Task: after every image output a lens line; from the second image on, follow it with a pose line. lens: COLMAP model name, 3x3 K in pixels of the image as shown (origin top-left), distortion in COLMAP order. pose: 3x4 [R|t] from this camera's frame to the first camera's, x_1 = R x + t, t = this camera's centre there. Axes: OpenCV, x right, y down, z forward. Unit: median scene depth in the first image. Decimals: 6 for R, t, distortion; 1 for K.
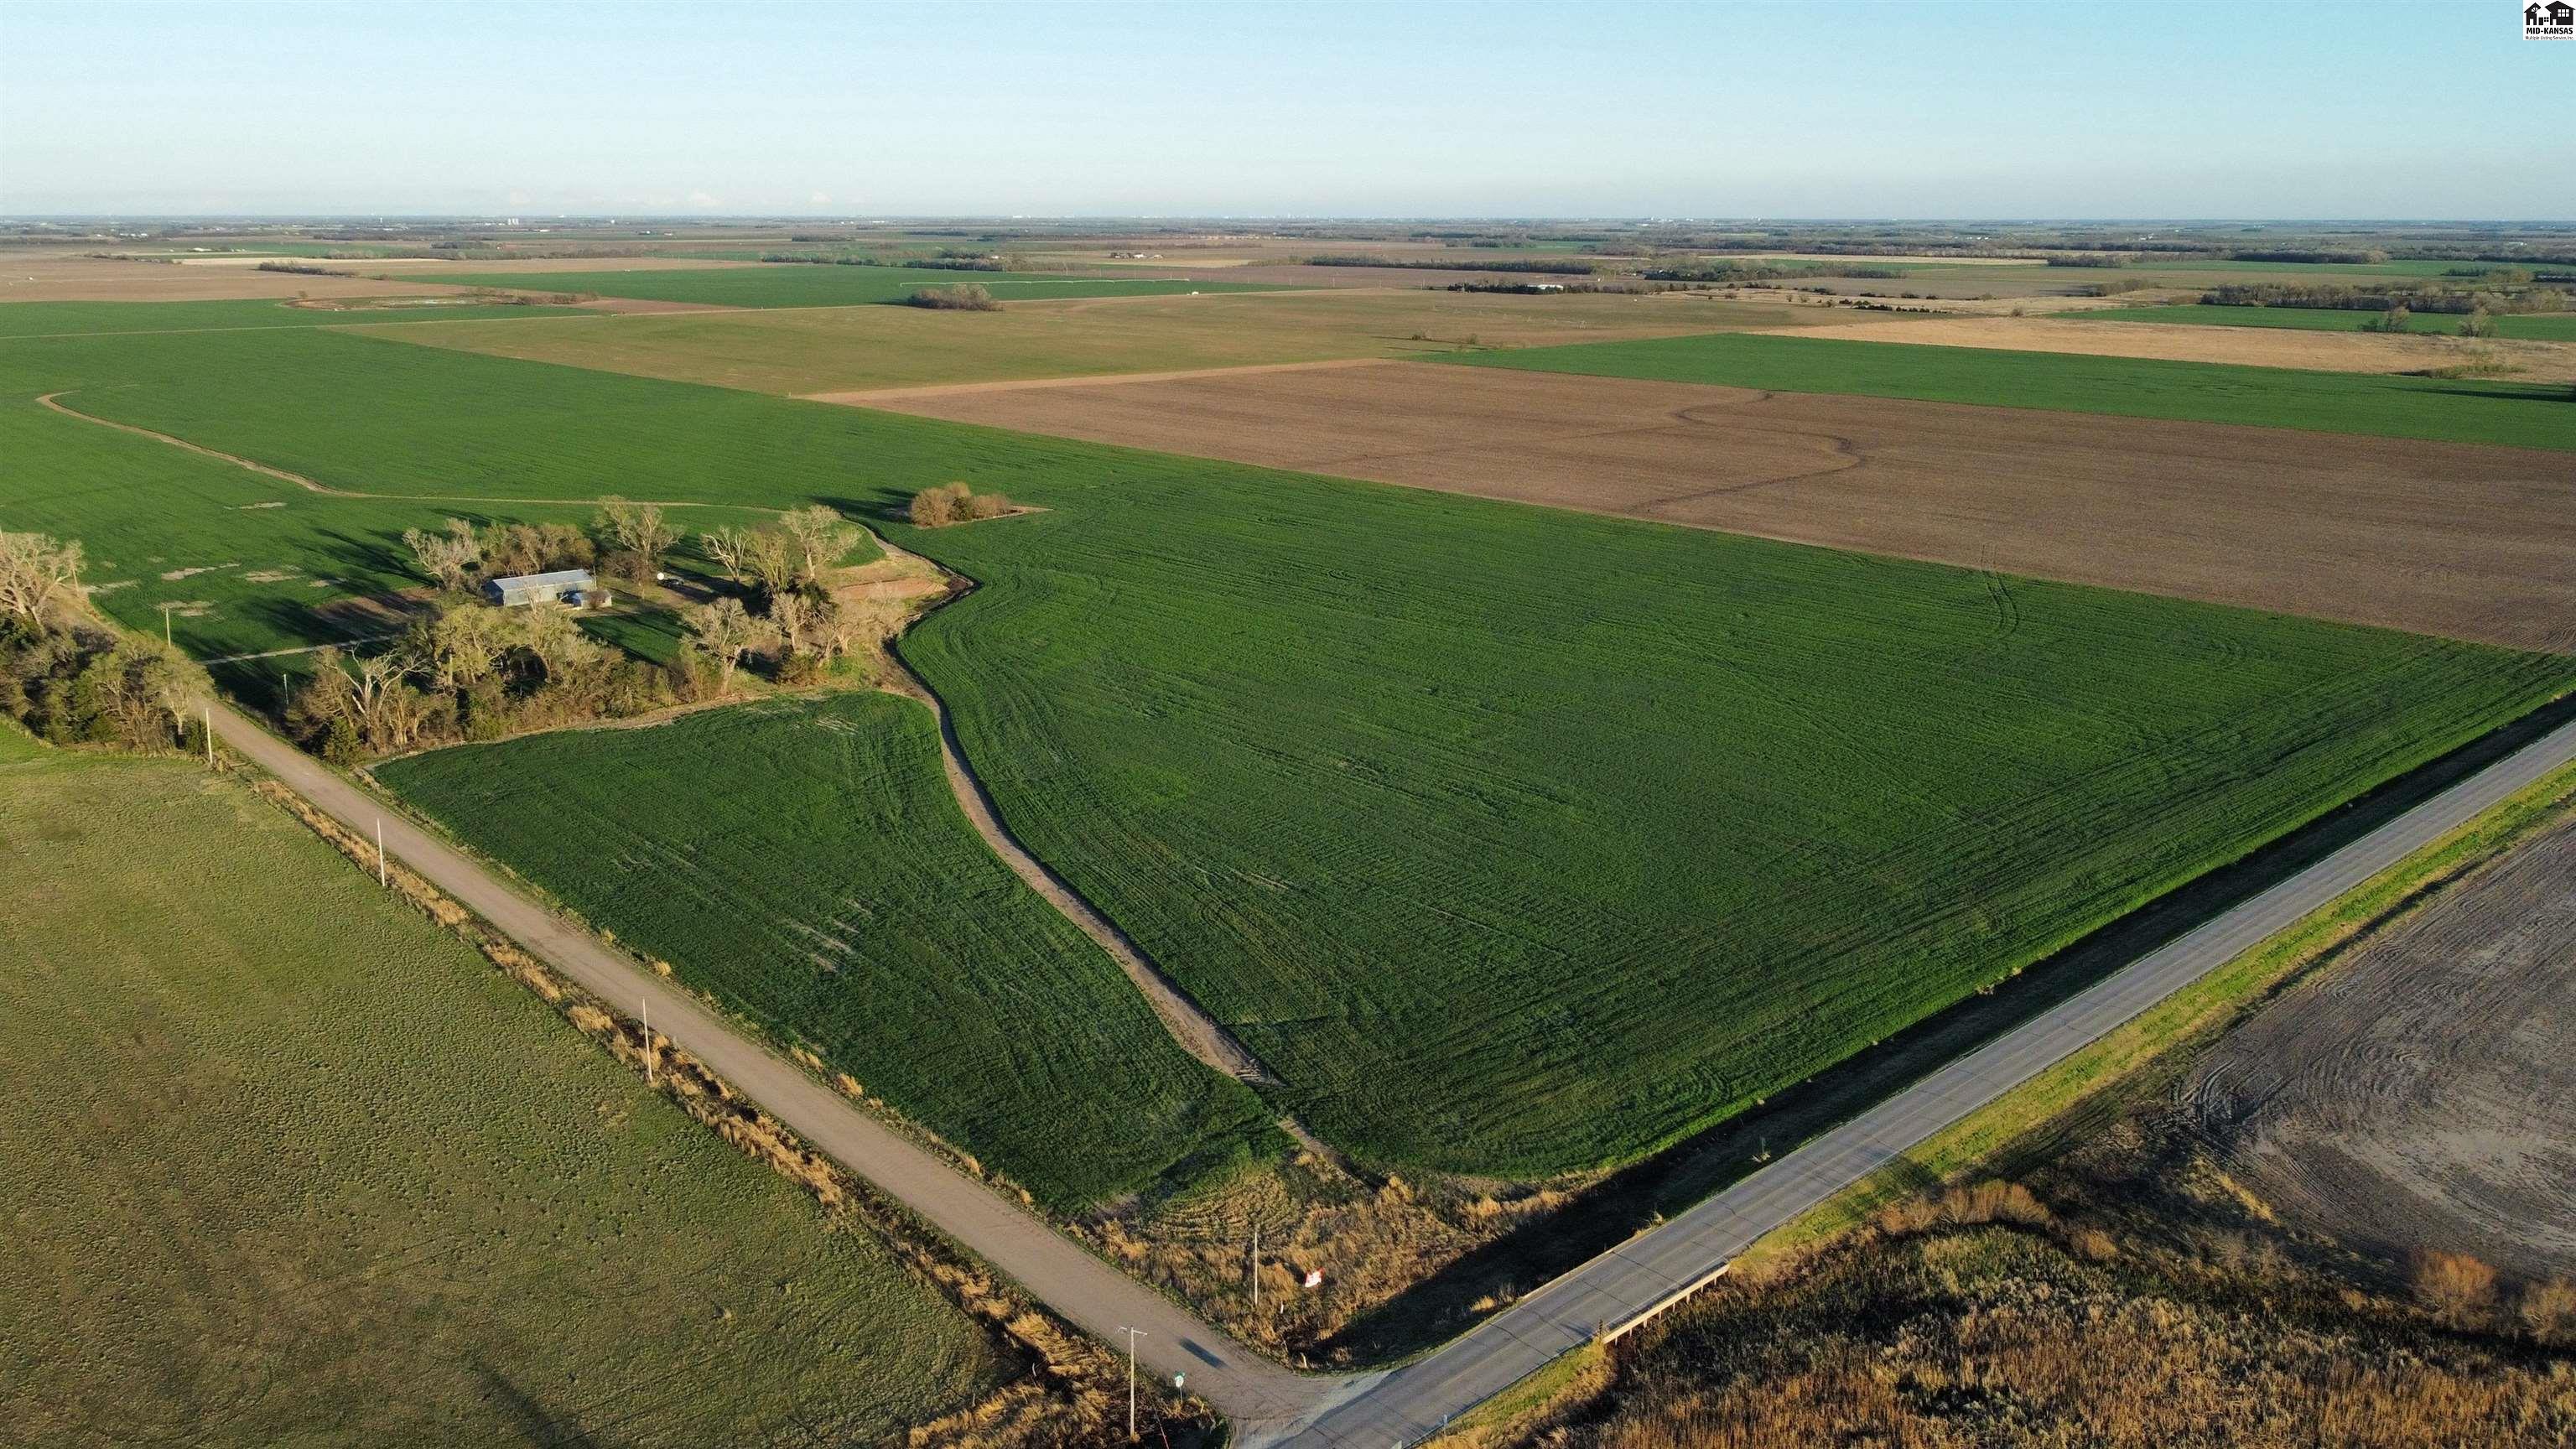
lens RADIAL K [[1967.4, 0, 1288.0], [0, 1967.4, 724.5], [0, 0, 1]] dist [-0.012099, 0.007769]
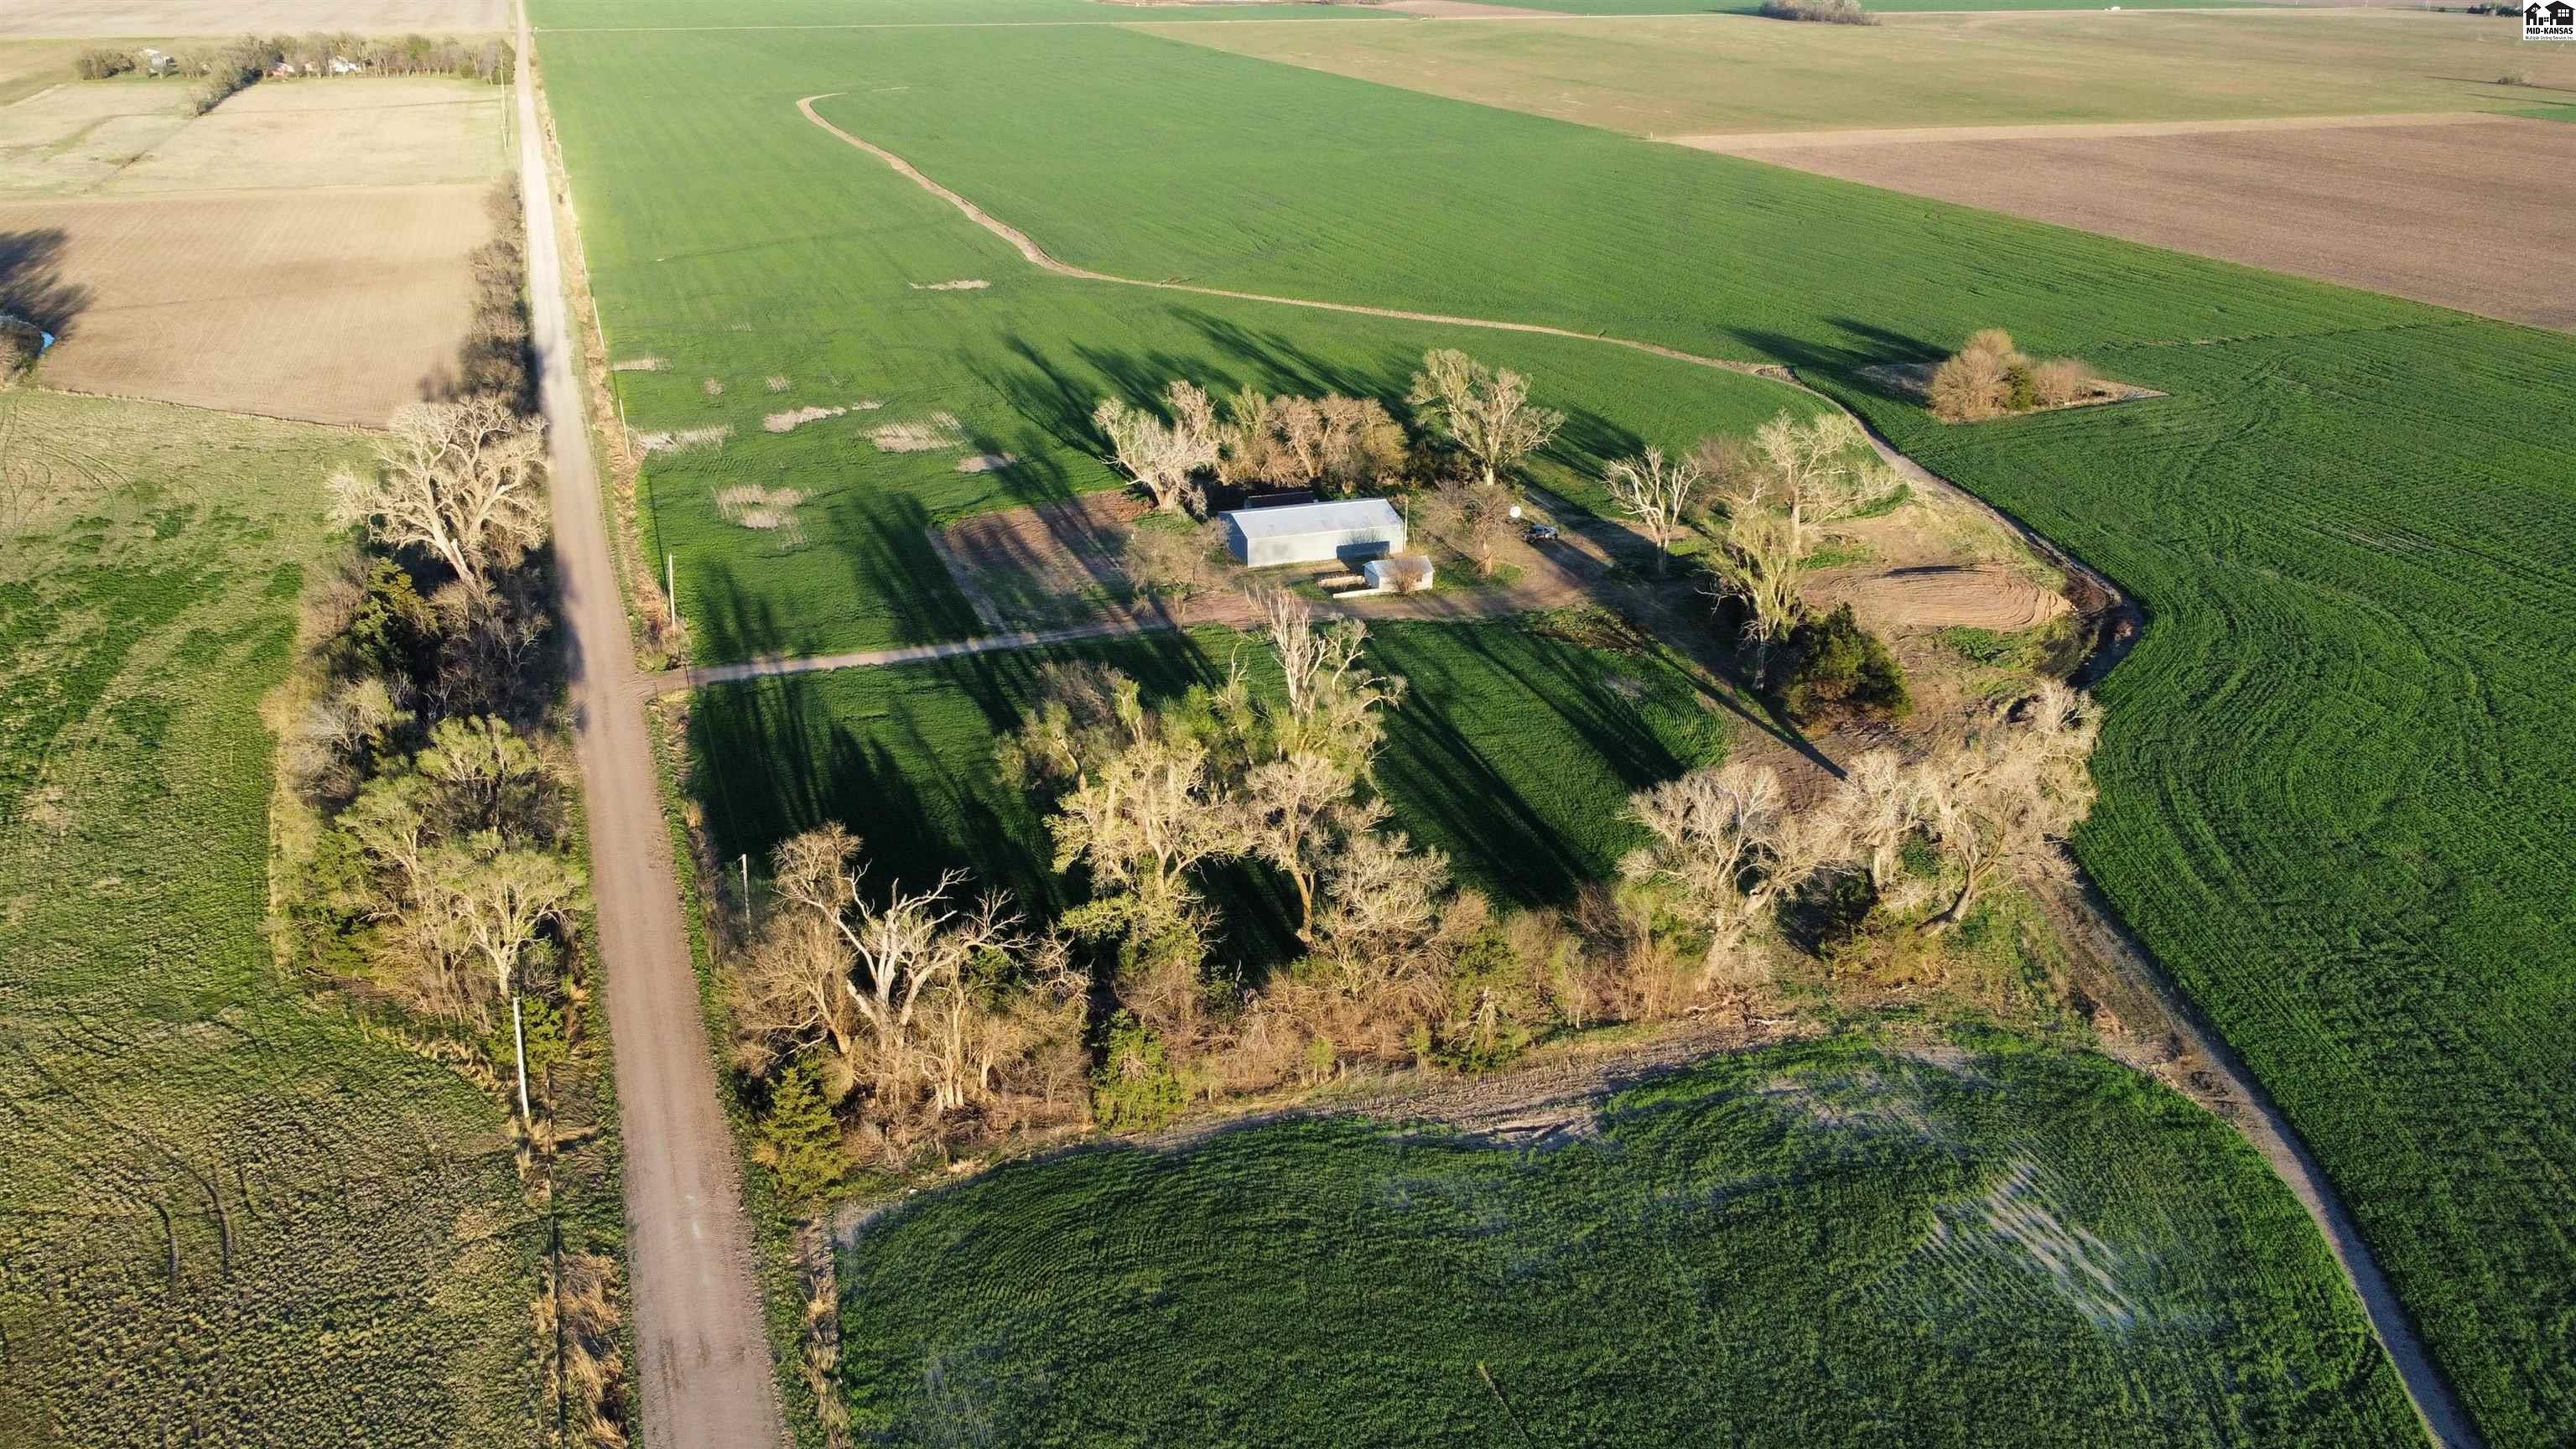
lens RADIAL K [[1967.4, 0, 1288.0], [0, 1967.4, 724.5], [0, 0, 1]] dist [-0.012099, 0.007769]
pose [[0.927852, 0.146857, -0.342817, -0.166773], [-0.098843, 0.983169, 0.153650, -0.088152], [0.359611, -0.108680, 0.926751, 0.423147]]
